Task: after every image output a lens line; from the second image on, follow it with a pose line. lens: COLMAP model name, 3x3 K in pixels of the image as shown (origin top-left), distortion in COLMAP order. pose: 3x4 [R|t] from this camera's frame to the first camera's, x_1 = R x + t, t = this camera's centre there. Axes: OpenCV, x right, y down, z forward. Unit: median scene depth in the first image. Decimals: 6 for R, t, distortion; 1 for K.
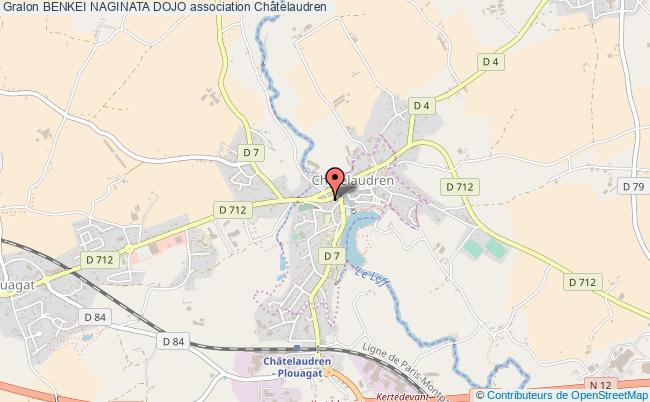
lens RADIAL K [[4838.5, 0, 325.1], [0, 4838.5, 200.8], [0, 0, 1]] dist [0.064203, 0.000000]
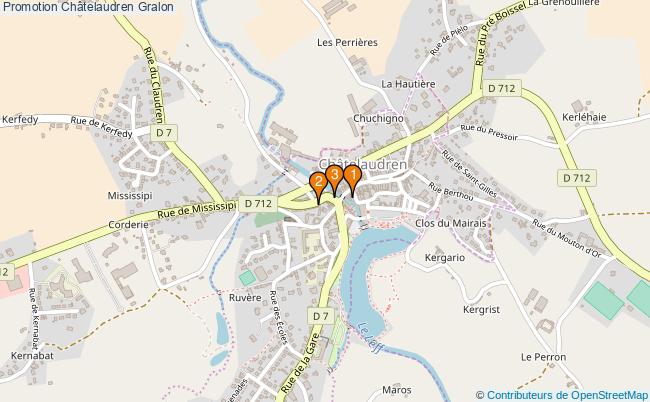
lens RADIAL K [[4838.5, 0, 325.2], [0, 4838.5, 200.9], [0, 0, 1]] dist [0.064203, 0.000000]
pose [[0.999971, -0.000420, -0.007548, 0.005637], [0.000404, 0.999997, -0.002217, 0.000626], [0.007549, 0.002214, 0.999969, 0.499979]]
